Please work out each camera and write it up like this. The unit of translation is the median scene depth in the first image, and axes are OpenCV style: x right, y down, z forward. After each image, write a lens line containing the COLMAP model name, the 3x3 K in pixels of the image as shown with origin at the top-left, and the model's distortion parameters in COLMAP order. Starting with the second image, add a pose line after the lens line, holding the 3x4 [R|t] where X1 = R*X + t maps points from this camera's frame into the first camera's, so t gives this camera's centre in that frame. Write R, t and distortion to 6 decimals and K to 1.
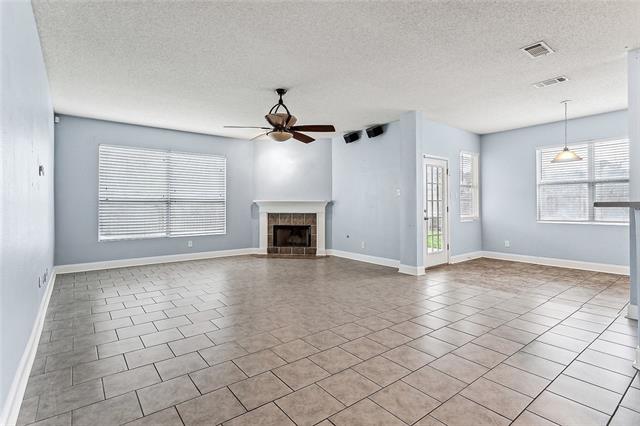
lens RADIAL K [[315.5, 0, 318.7], [0, 315.5, 199.3], [0, 0, 1]] dist [0.000493, -0.000046]
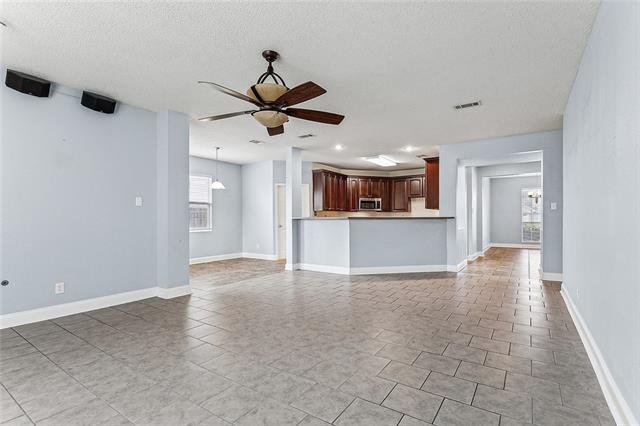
lens RADIAL K [[306.2, 0, 317.1], [0, 306.2, 218.5], [0, 0, 1]] dist [-0.000061, 0.000096]
pose [[-0.308055, 0.000258, 0.951368, -0.500375], [-0.017939, 0.999821, -0.006080, 0.014178], [-0.951199, -0.018939, -0.307995, 0.692581]]
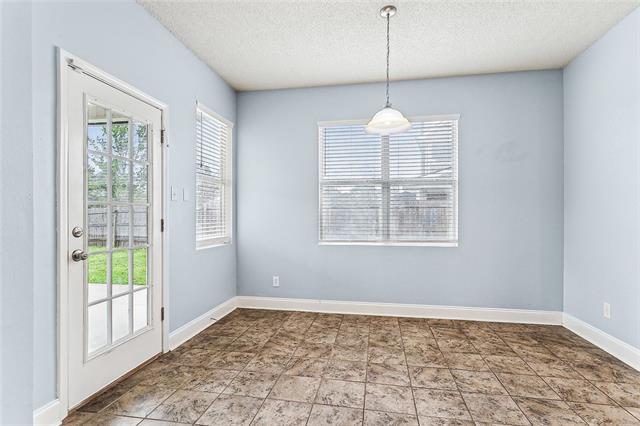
lens RADIAL K [[306.2, 0, 317.1], [0, 306.2, 218.5], [0, 0, 1]] dist [-0.000061, 0.000096]
pose [[0.751361, -0.003248, 0.659883, 0.254743], [-0.014427, 0.999668, 0.021348, 0.009069], [-0.659734, -0.025560, 0.751065, 0.479272]]
